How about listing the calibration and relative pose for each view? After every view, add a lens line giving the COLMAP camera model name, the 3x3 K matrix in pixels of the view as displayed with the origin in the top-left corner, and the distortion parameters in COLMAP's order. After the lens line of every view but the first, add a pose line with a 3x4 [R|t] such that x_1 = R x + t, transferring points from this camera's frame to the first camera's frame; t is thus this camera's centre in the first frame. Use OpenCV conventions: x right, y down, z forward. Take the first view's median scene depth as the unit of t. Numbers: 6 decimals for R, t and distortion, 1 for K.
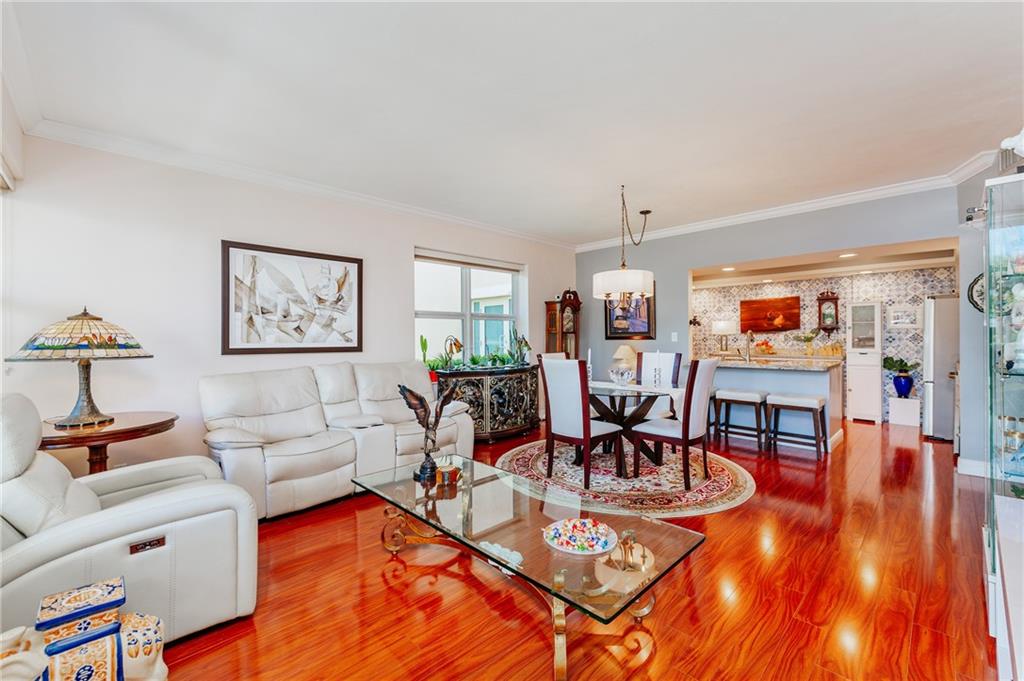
lens RADIAL K [[464.2, 0, 485.0], [0, 464.2, 340.2], [0, 0, 1]] dist [0.001451, -0.001655]
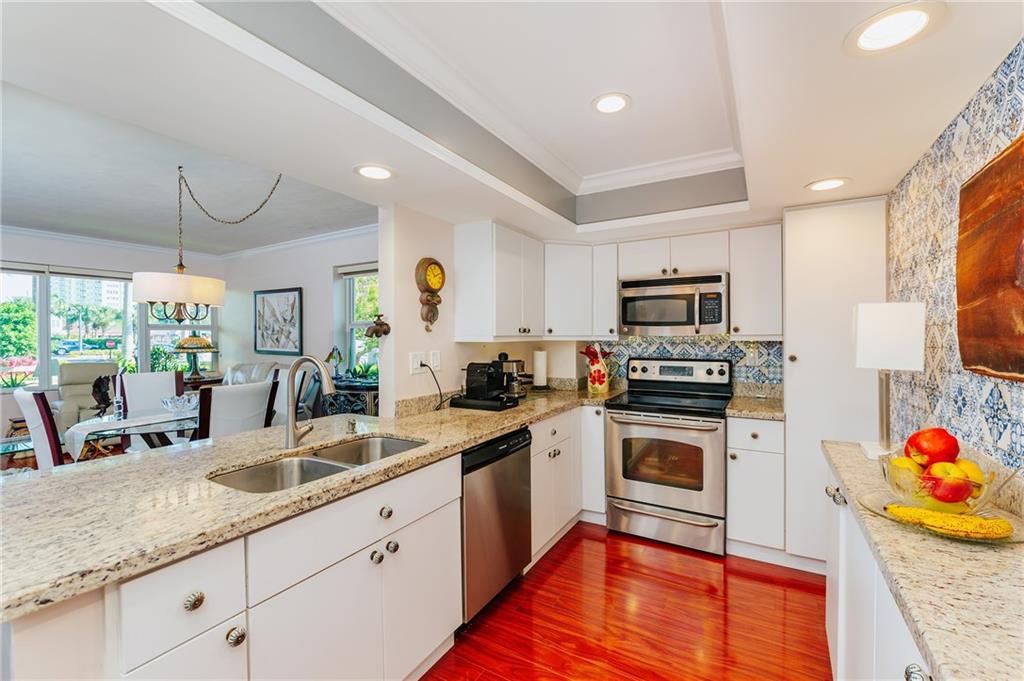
lens RADIAL K [[421.7, 0, 513.6], [0, 421.7, 337.4], [0, 0, 1]] dist [-0.011788, -0.000378]
pose [[0.256126, 0.011438, -0.966576, 0.823561], [-0.004299, 0.999934, 0.010693, -0.034739], [0.966634, 0.001417, 0.256158, 0.987360]]
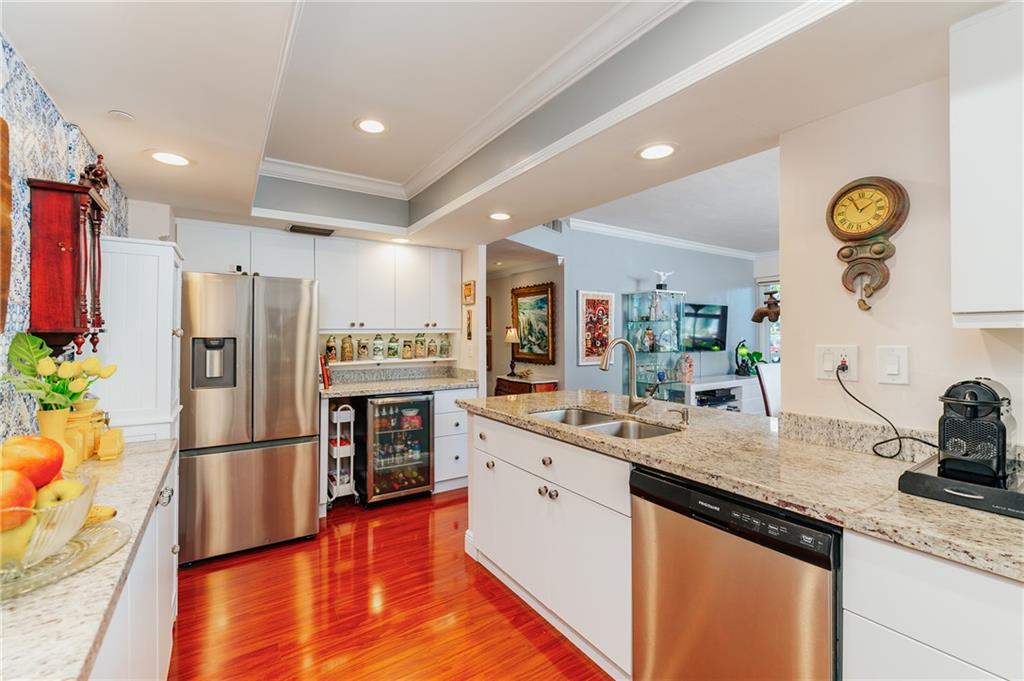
lens RADIAL K [[464.2, 0, 515.6], [0, 464.2, 334.8], [0, 0, 1]] dist [0.001451, -0.001655]
pose [[-0.981761, 0.012623, 0.189701, 0.553359], [0.015656, 0.999772, 0.014501, -0.029186], [-0.189475, 0.017207, -0.981735, 1.287893]]
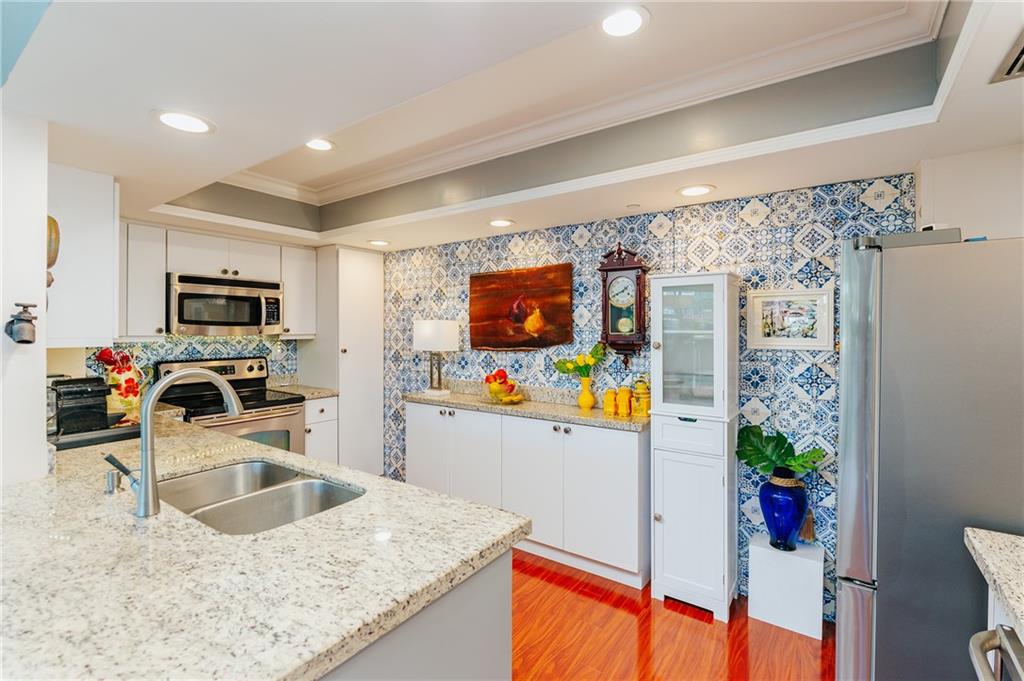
lens RADIAL K [[477.6, 0, 521.8], [0, 477.6, 330.1], [0, 0, 1]] dist [-0.010292, -0.000297]
pose [[0.980358, 0.008741, 0.197031, 0.633814], [-0.007518, 0.999948, -0.006950, -0.037131], [-0.197081, 0.005333, 0.980373, 0.684221]]
